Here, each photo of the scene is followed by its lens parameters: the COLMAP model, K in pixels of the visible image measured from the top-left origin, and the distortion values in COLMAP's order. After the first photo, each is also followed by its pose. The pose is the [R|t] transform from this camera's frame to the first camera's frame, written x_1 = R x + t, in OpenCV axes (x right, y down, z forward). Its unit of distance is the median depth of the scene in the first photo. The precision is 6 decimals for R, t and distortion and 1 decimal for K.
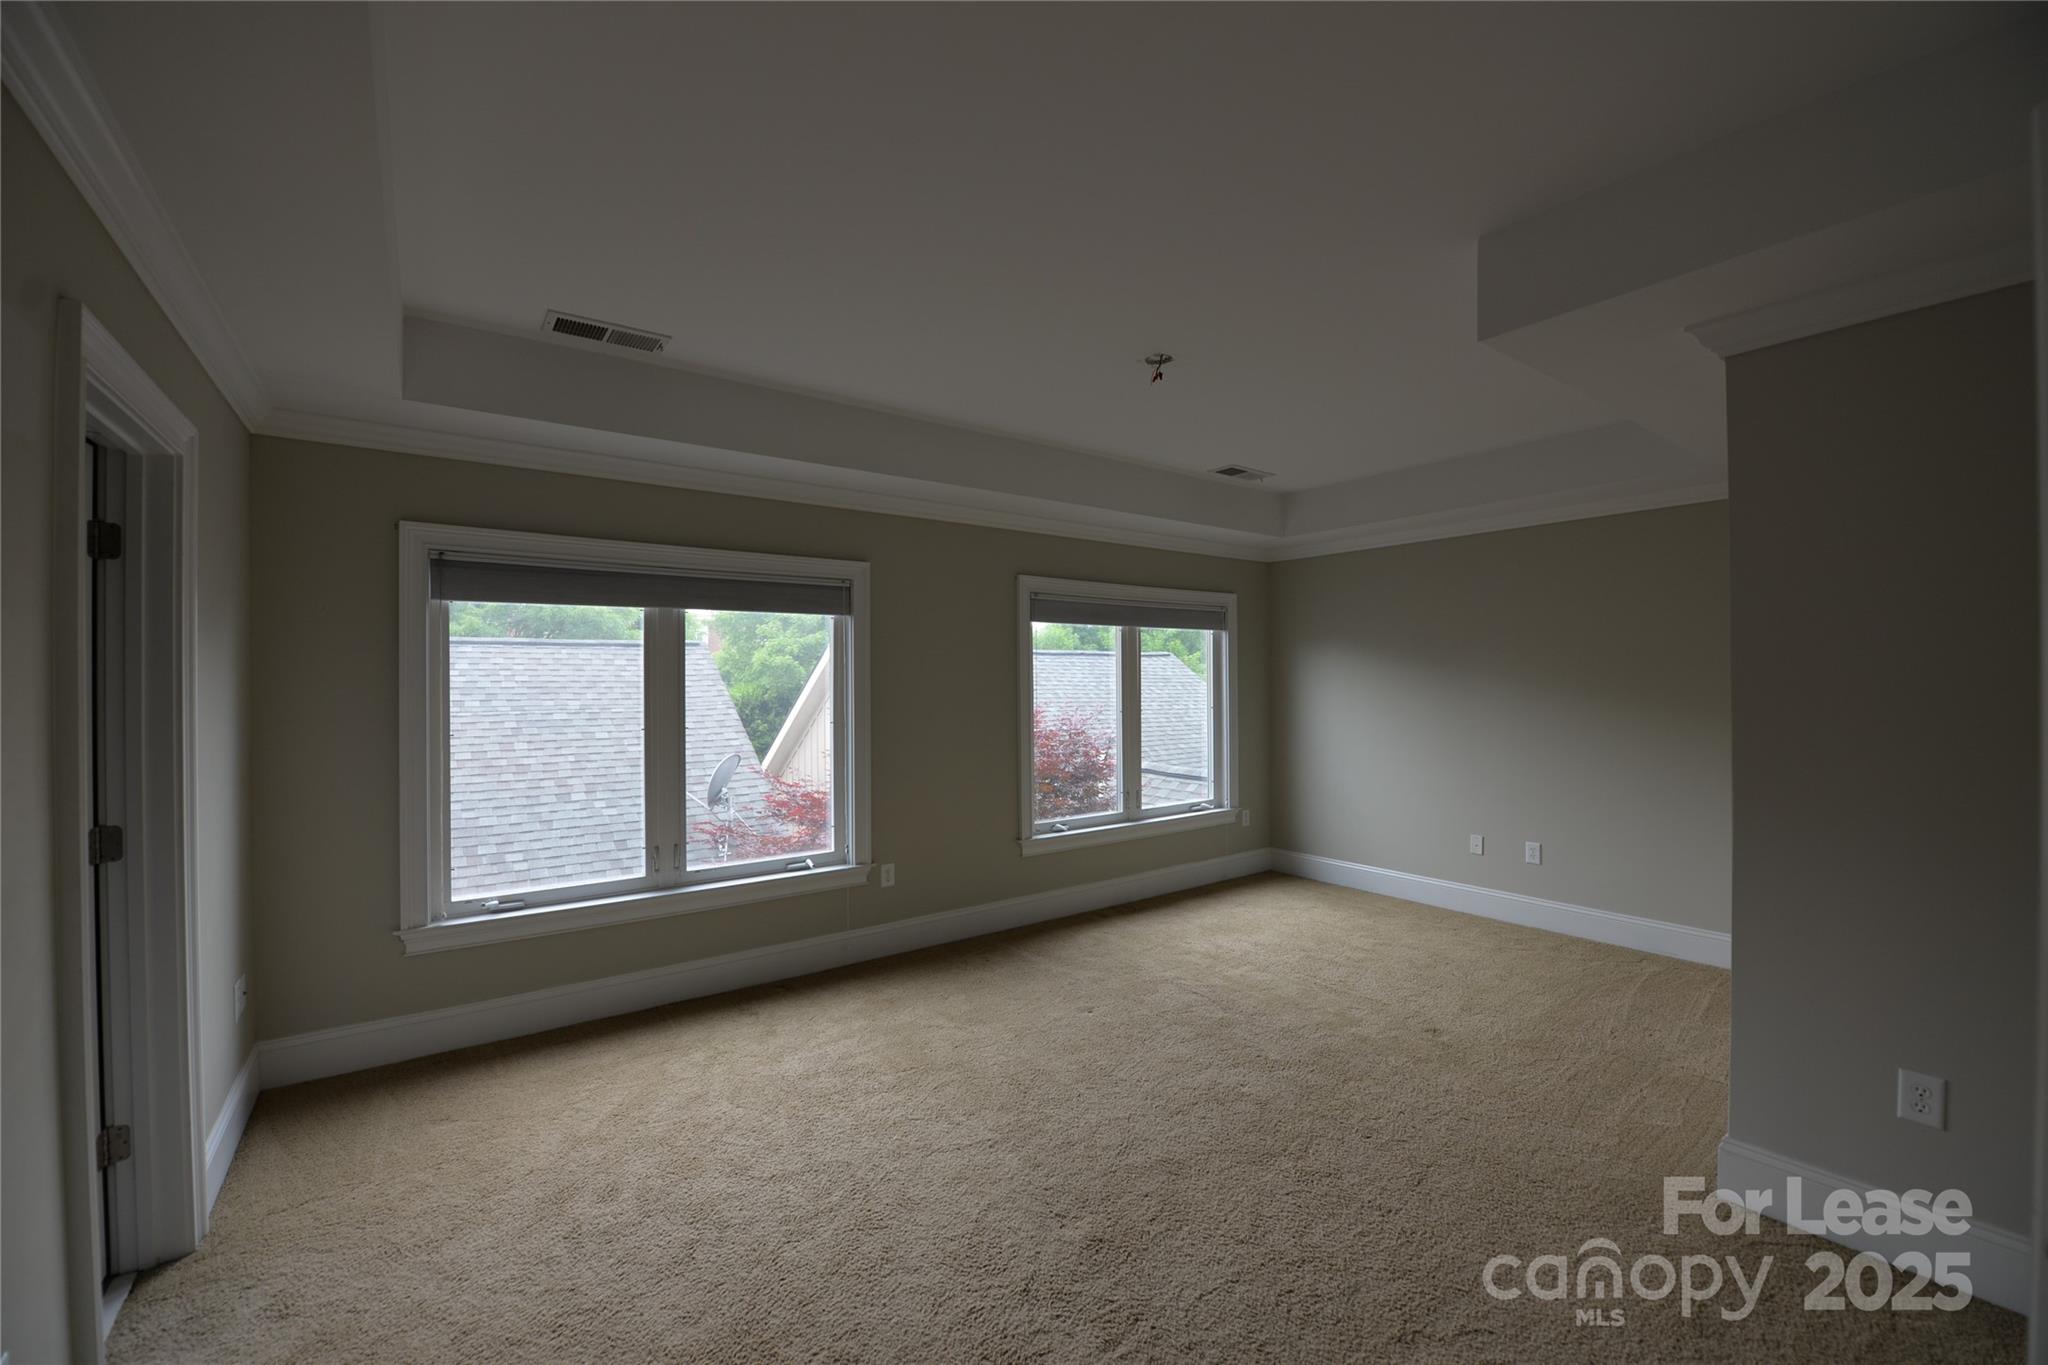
lens RADIAL K [[809.6, 0, 1016.8], [0, 809.6, 682.2], [0, 0, 1]] dist [-0.015576, -0.002245]
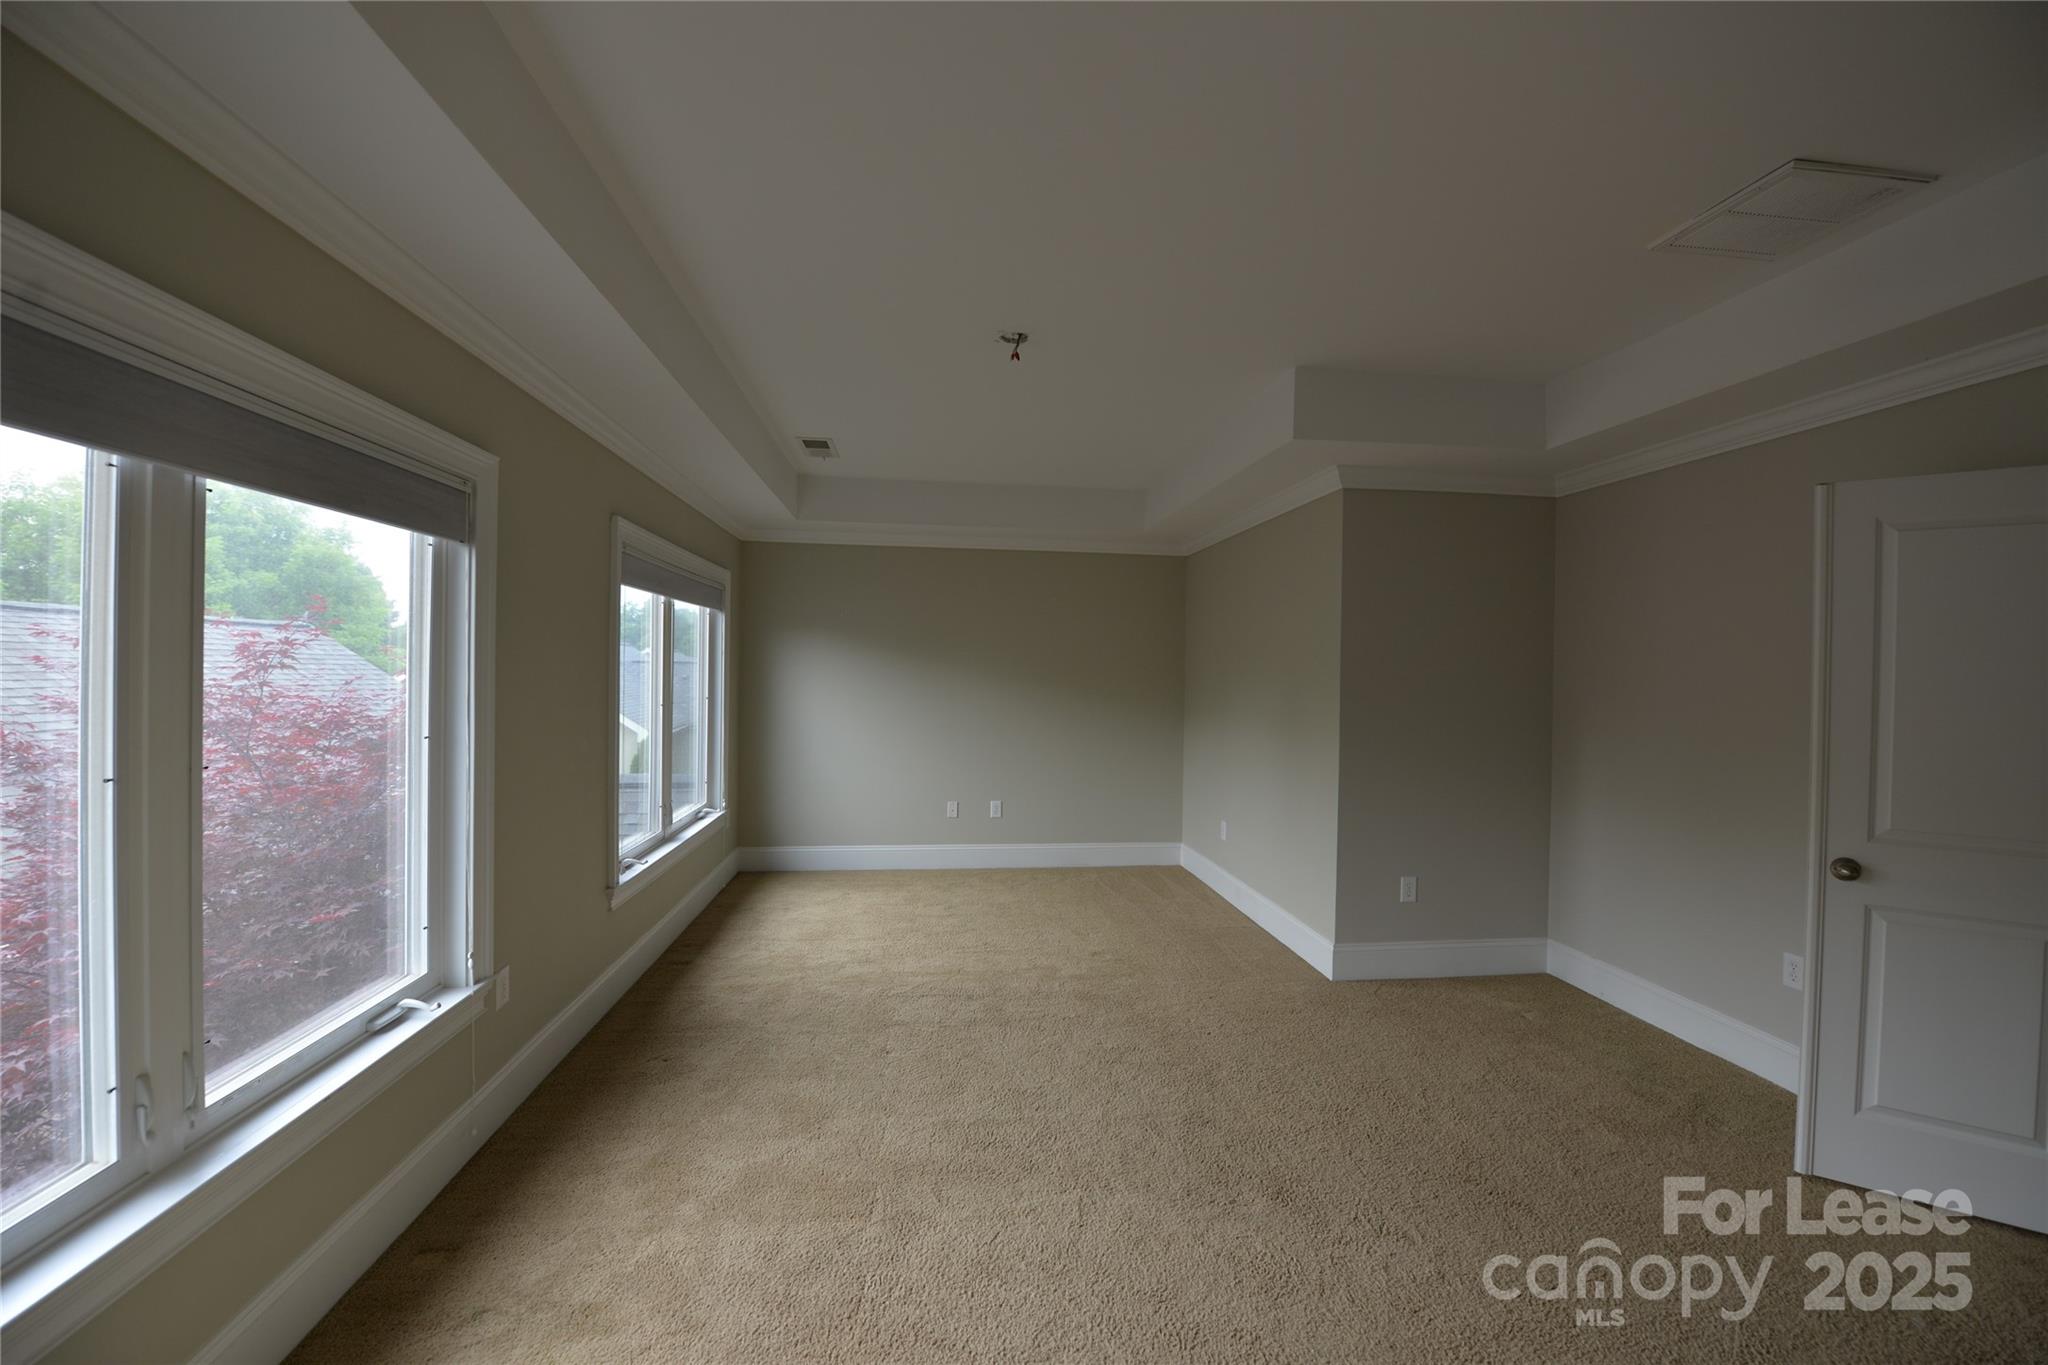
lens RADIAL K [[809.6, 0, 1020.5], [0, 809.6, 680.0], [0, 0, 1]] dist [-0.015576, -0.002245]
pose [[0.490100, 0.004526, 0.871654, -0.523227], [-0.017571, 0.999835, 0.004688, 0.003025], [-0.871489, -0.017613, 0.490099, 0.407309]]
